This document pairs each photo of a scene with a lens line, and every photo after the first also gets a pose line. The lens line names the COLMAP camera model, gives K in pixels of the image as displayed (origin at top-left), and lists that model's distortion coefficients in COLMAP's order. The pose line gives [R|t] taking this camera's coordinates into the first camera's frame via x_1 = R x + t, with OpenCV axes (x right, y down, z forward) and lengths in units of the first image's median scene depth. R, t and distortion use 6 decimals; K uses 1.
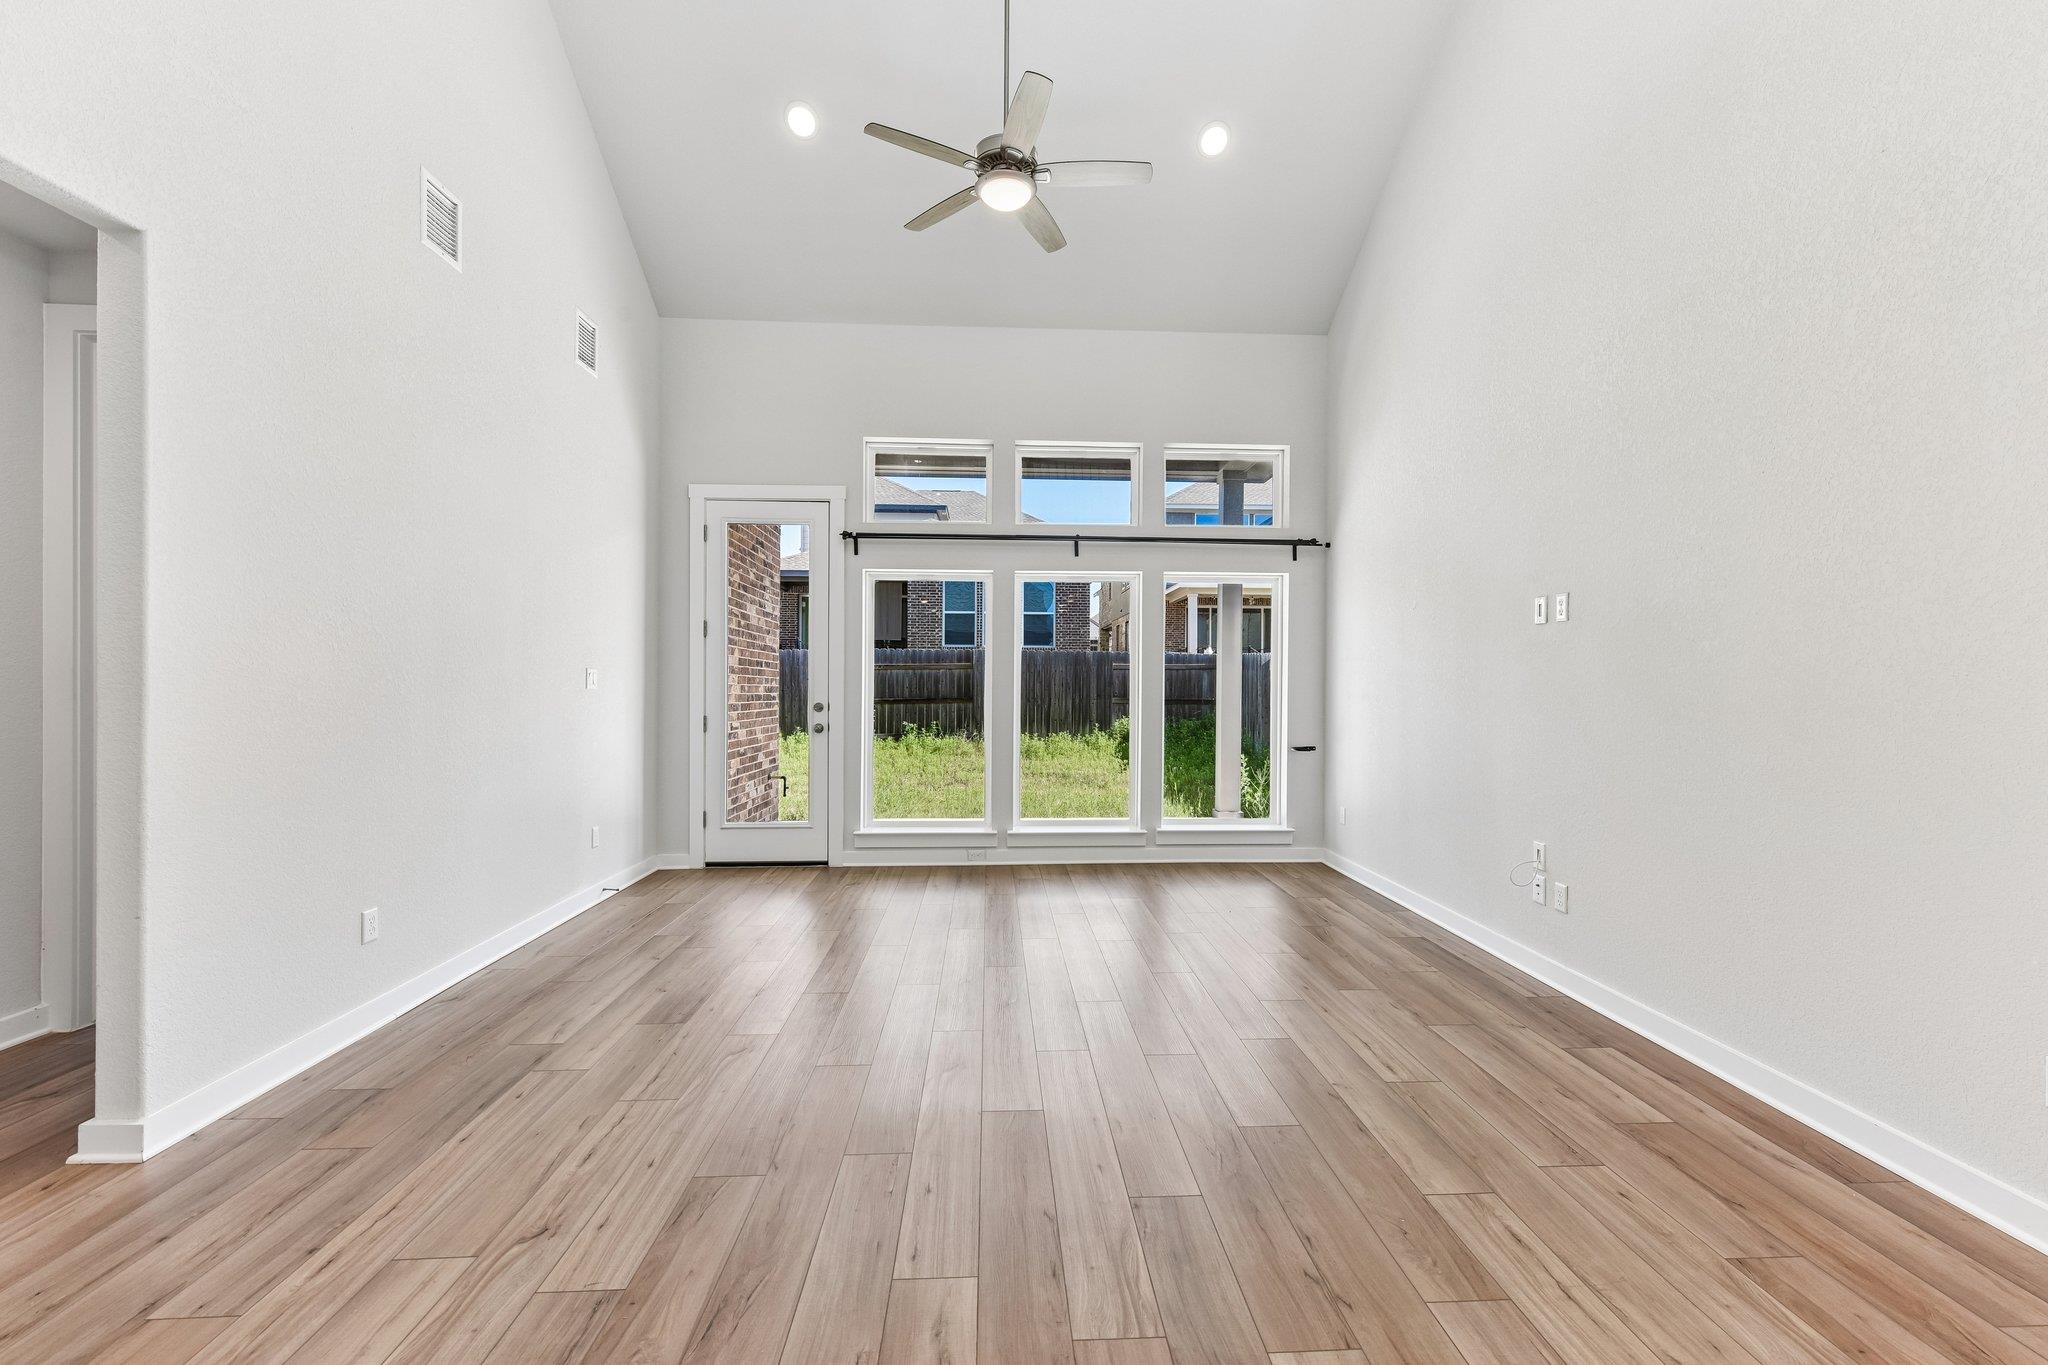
lens RADIAL K [[830.3, 0, 1033.8], [0, 830.3, 677.4], [0, 0, 1]] dist [0.005253, -0.001170]
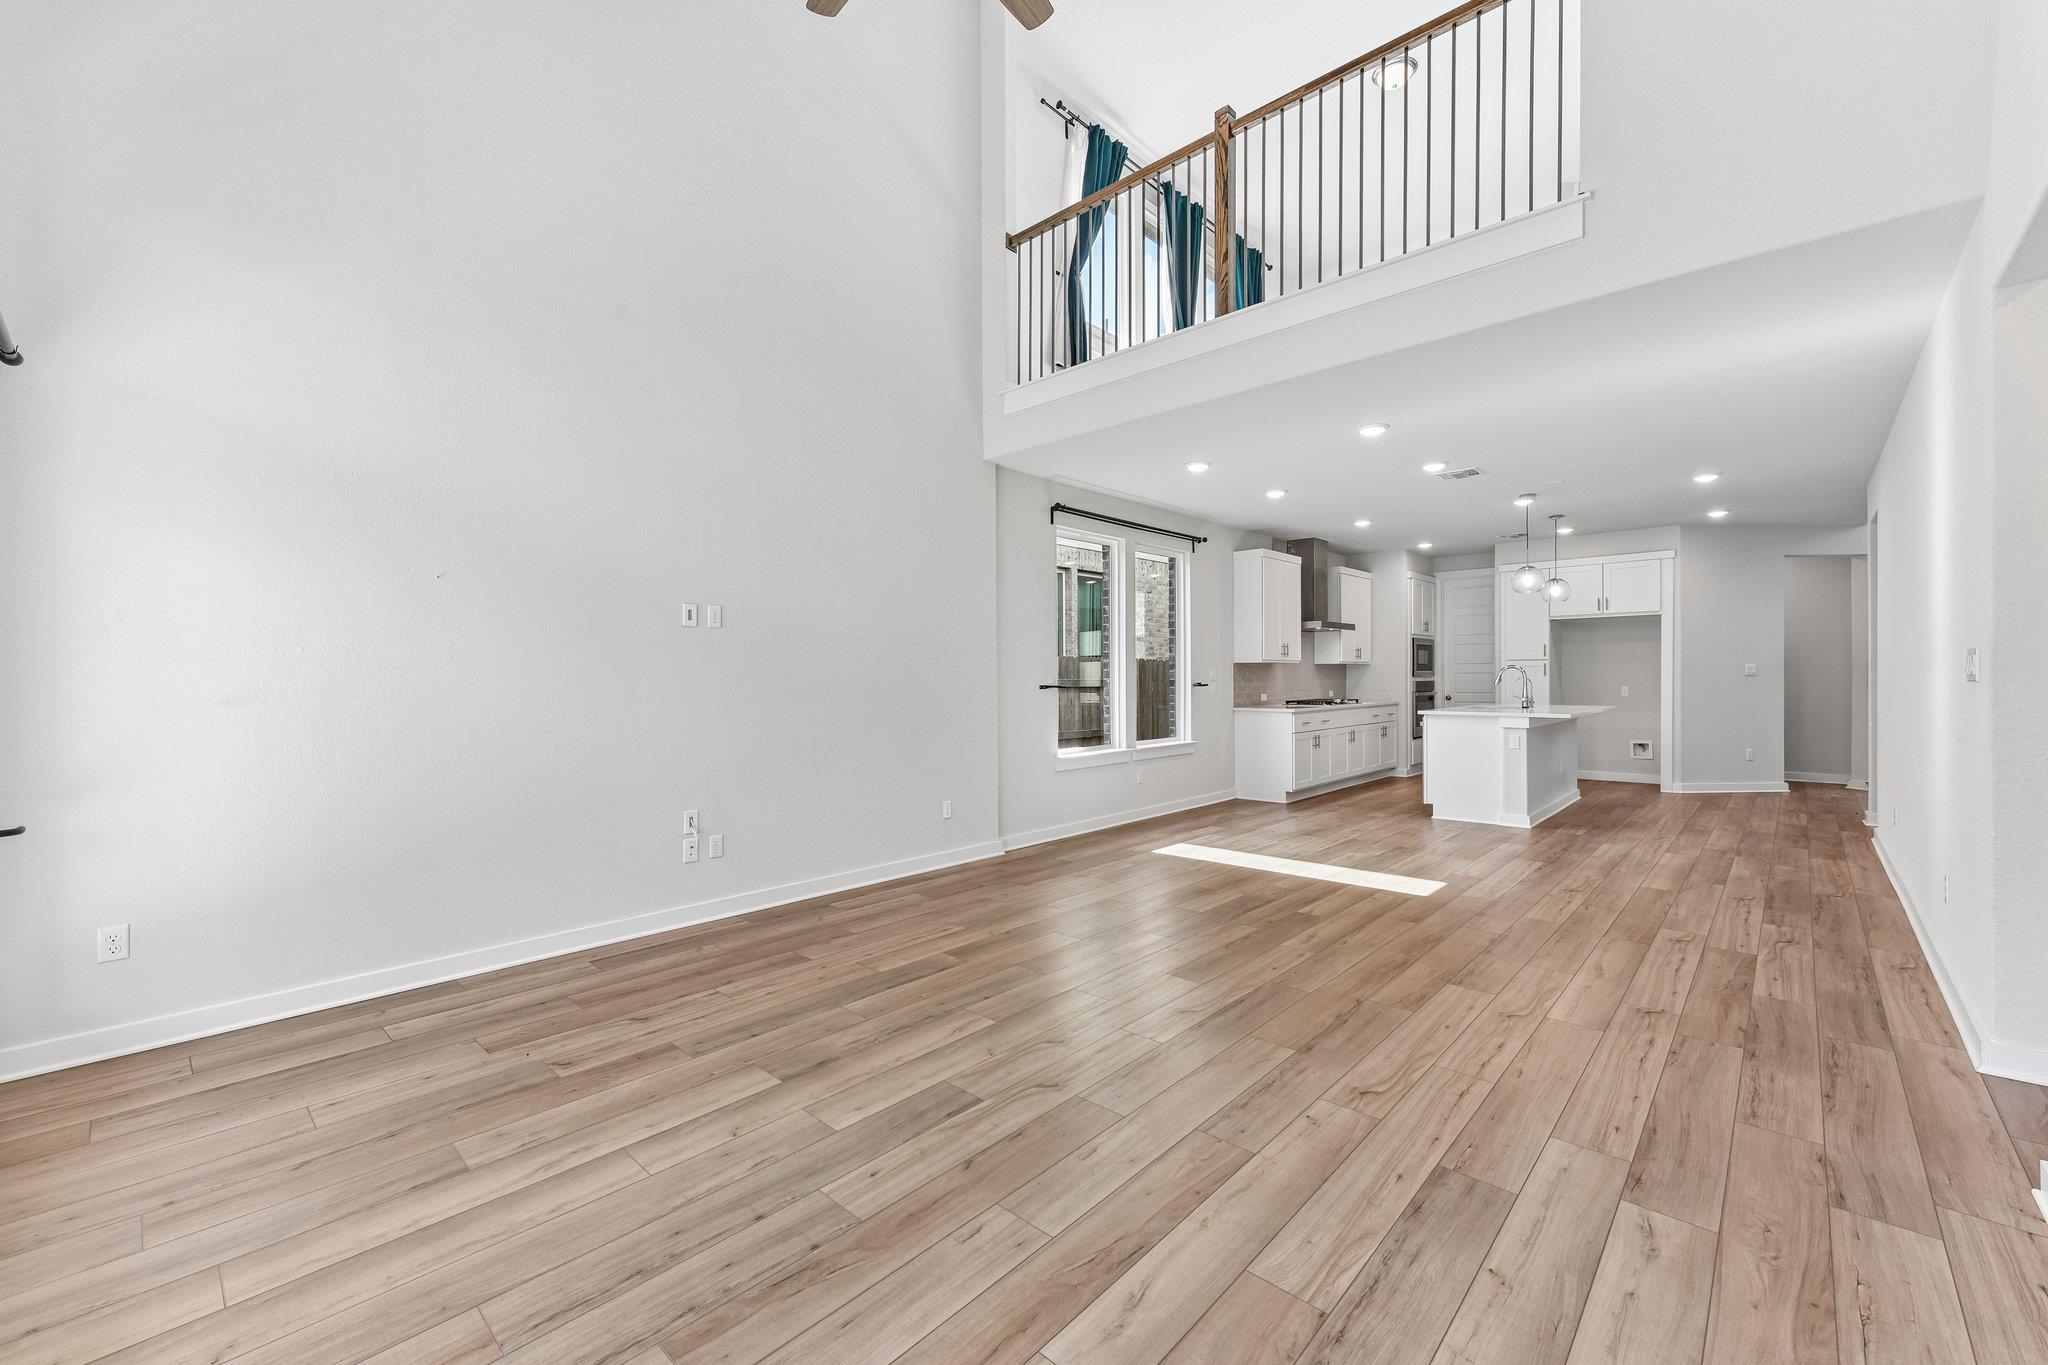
lens RADIAL K [[830.3, 0, 1037.6], [0, 830.3, 680.0], [0, 0, 1]] dist [0.005253, -0.001170]
pose [[-0.701399, -0.000520, 0.712769, -0.548608], [-0.000980, 0.999999, -0.000235, 0.010882], [-0.712768, -0.000864, -0.701399, 1.390827]]
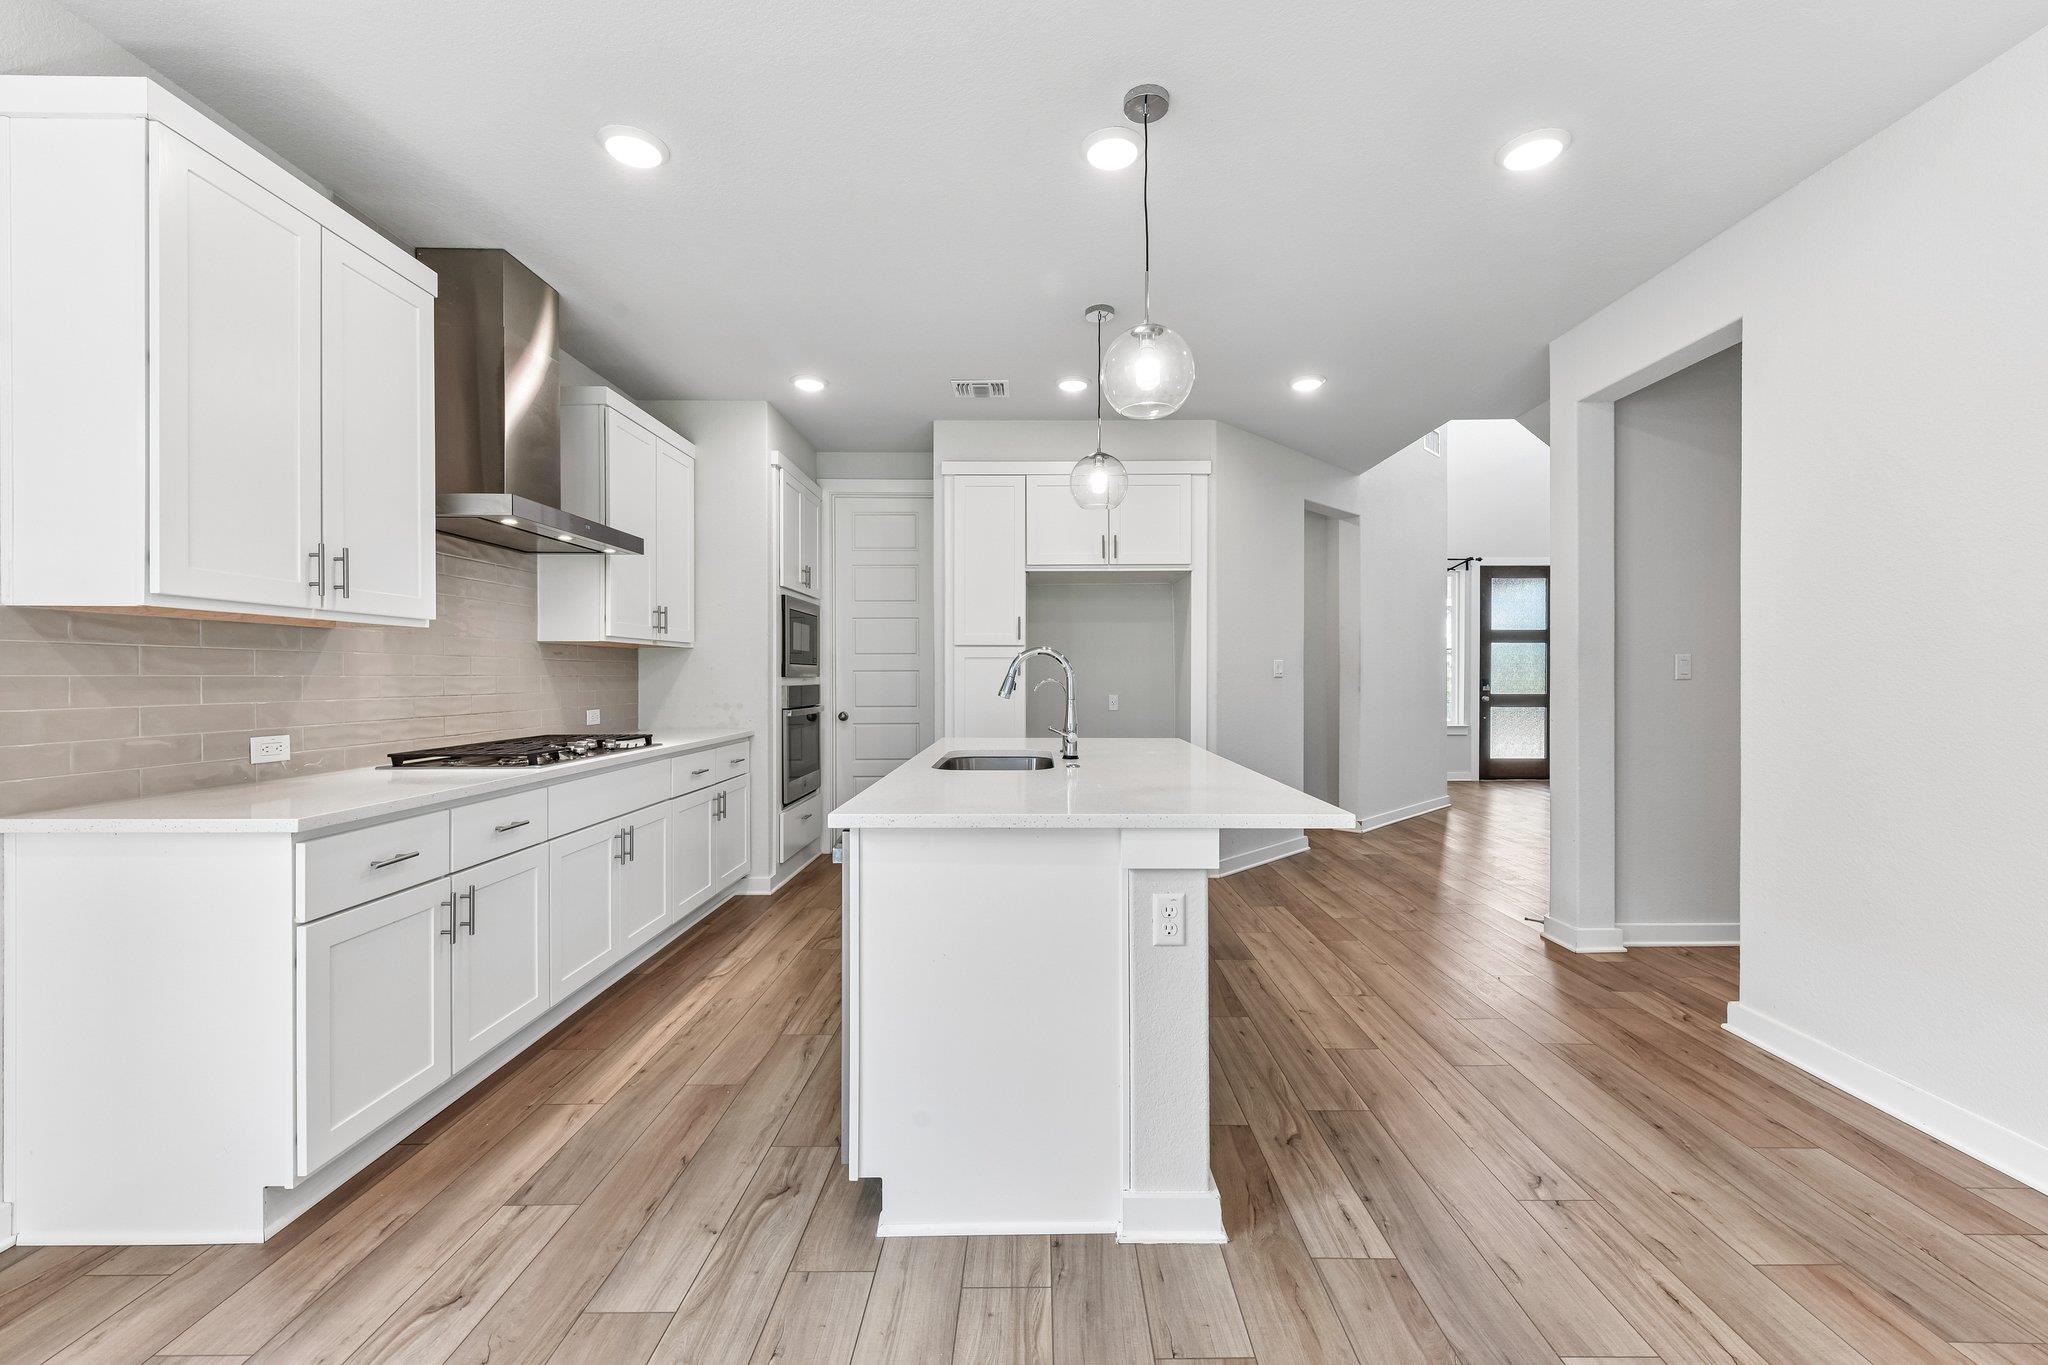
lens RADIAL K [[830.3, 0, 1038.4], [0, 830.3, 678.3], [0, 0, 1]] dist [0.005253, -0.001170]
pose [[-0.998715, -0.002204, 0.050636, 0.054794], [-0.002390, 0.999991, -0.003597, 0.004797], [-0.050627, -0.003713, -0.998711, -0.097367]]
